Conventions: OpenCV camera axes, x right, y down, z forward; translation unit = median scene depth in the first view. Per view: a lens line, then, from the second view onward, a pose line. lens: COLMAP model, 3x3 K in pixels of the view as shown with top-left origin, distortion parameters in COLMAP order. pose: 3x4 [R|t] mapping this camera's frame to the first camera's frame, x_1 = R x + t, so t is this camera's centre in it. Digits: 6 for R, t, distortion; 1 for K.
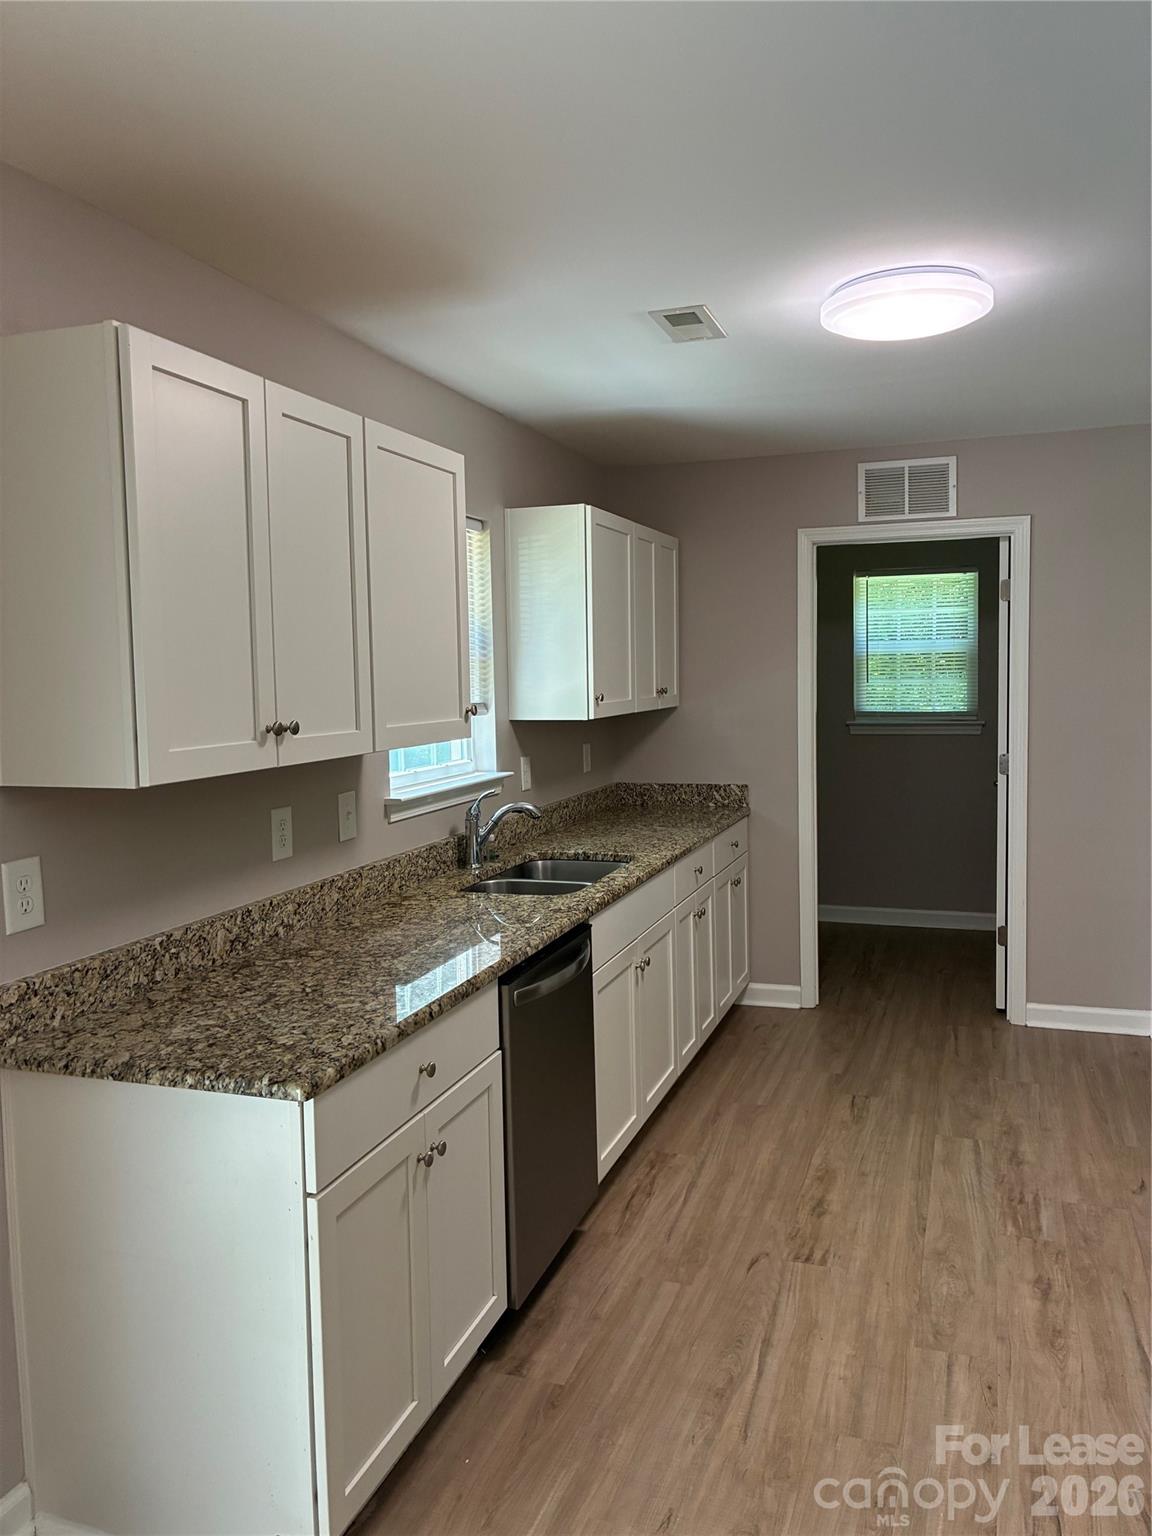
lens RADIAL K [[1158.1, 0, 572.5], [0, 1158.1, 755.6], [0, 0, 1]] dist [0.027465, -0.022727]
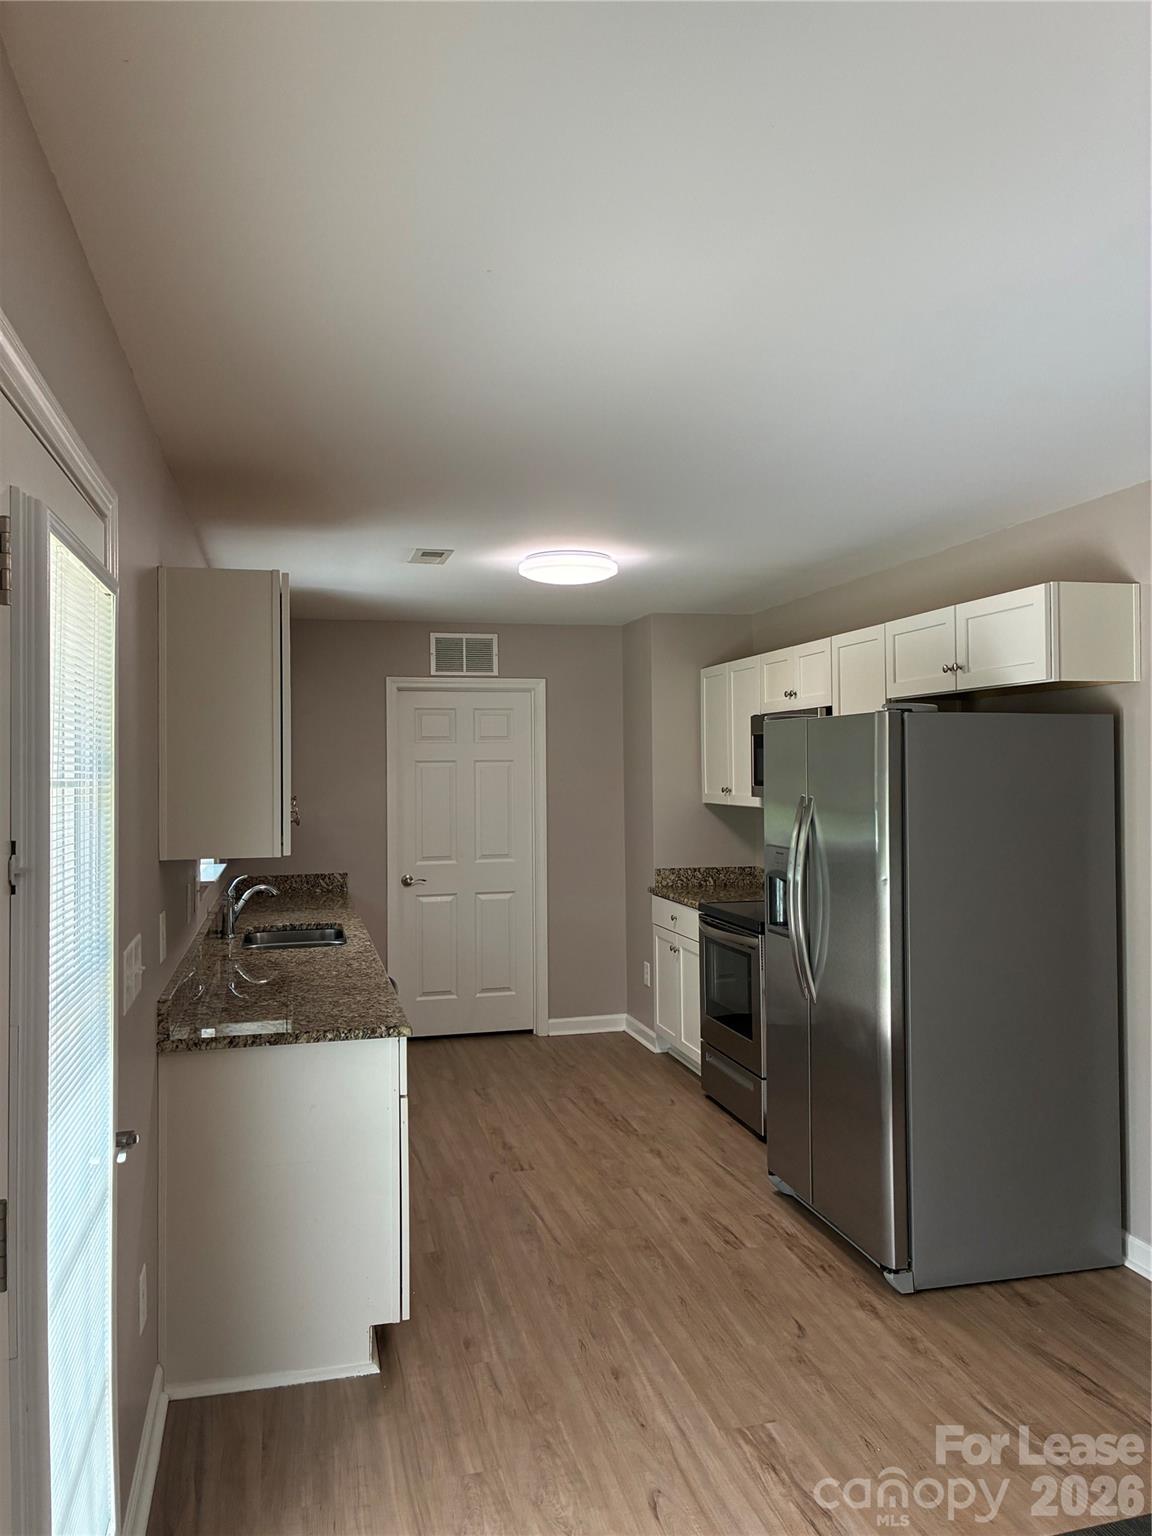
lens RADIAL K [[1158.1, 0, 577.9], [0, 1158.1, 771.2], [0, 0, 1]] dist [0.027465, -0.022727]
pose [[0.835444, 0.011160, 0.549463, -0.566513], [0.034484, 0.996759, -0.072676, 0.025090], [-0.548493, 0.079664, 0.832351, -0.341816]]
